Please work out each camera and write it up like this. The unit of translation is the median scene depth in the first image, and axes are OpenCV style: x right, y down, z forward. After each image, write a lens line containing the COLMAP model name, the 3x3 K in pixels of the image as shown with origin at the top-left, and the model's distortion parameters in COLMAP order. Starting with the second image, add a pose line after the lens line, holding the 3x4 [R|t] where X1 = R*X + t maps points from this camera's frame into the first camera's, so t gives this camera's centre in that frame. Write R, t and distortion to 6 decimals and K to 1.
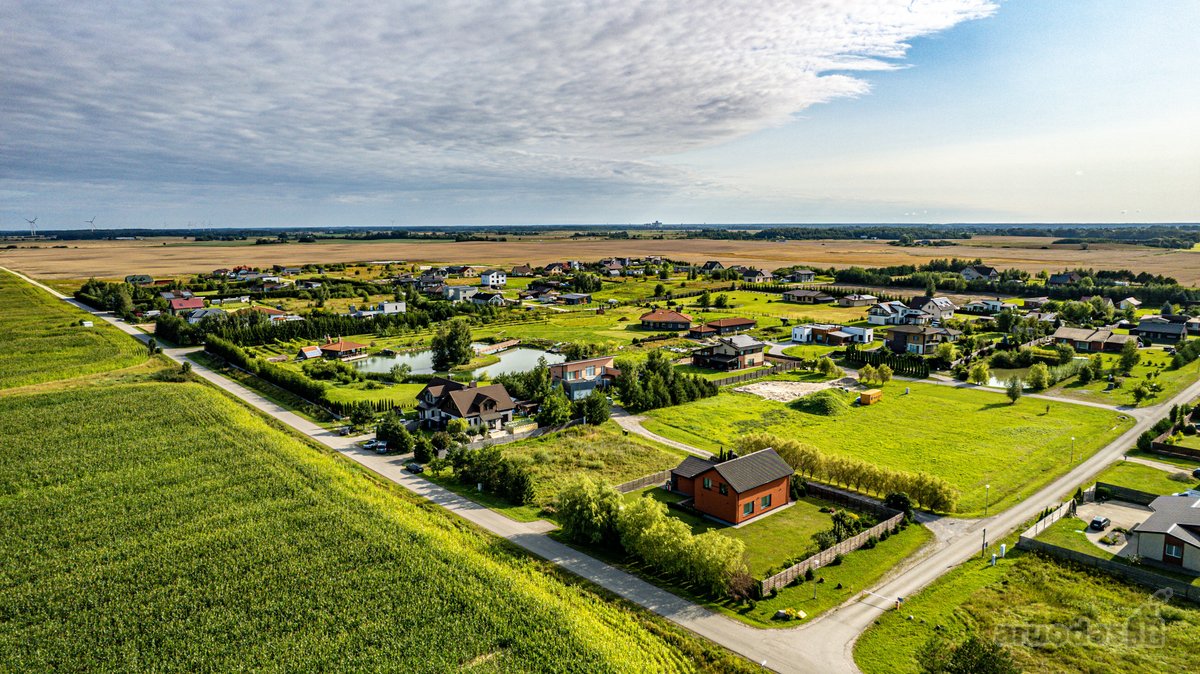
lens RADIAL K [[765.5, 0, 604.2], [0, 765.5, 335.9], [0, 0, 1]] dist [-0.073042, 0.065199]
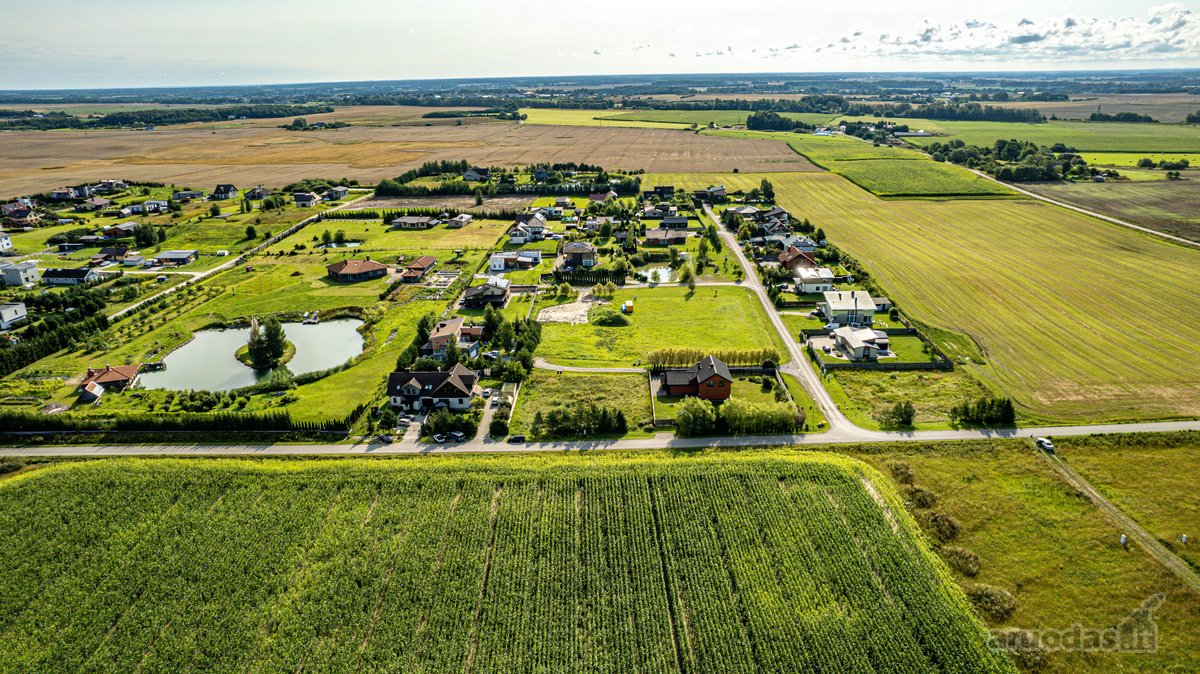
lens RADIAL K [[765.5, 0, 604.2], [0, 765.5, 335.9], [0, 0, 1]] dist [-0.073042, 0.065199]
pose [[0.667945, -0.249260, 0.701227, -0.680869], [0.121993, 0.966169, 0.227234, -0.191102], [-0.734144, -0.066235, 0.675756, -0.018123]]
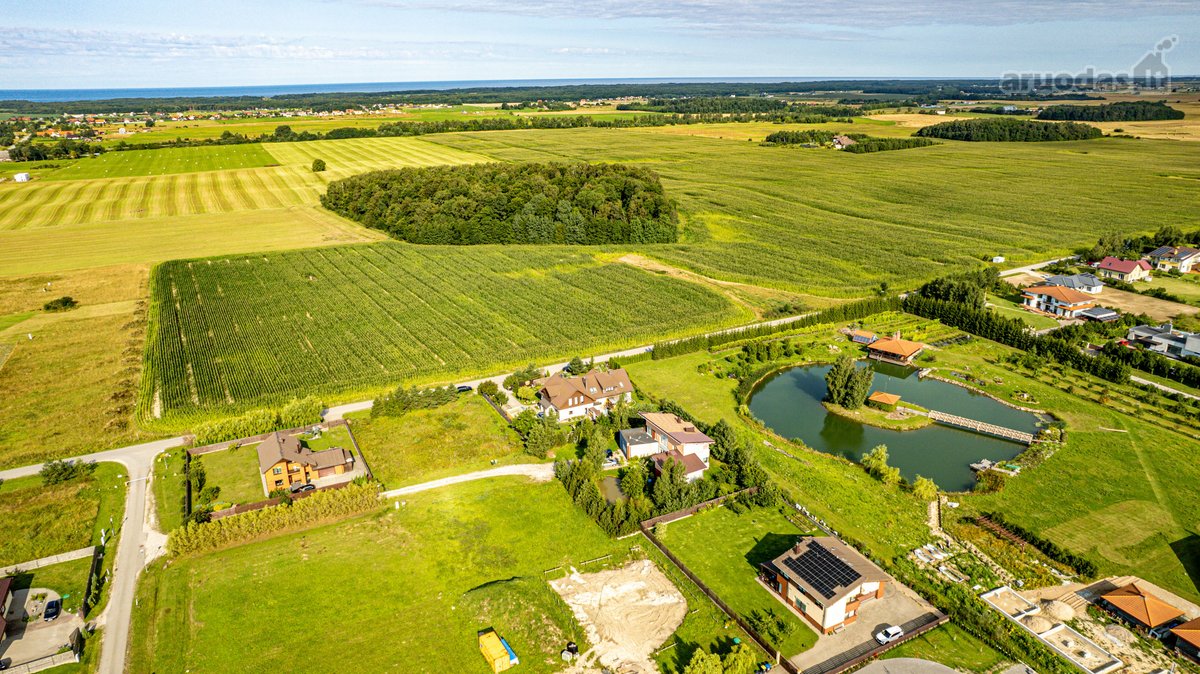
lens RADIAL K [[765.5, 0, 604.2], [0, 765.5, 335.9], [0, 0, 1]] dist [-0.073042, 0.065199]
pose [[-0.230113, 0.323386, -0.917861, 0.705694], [-0.130384, 0.924424, 0.358386, -0.341755], [0.964390, 0.202144, -0.170558, 0.980809]]
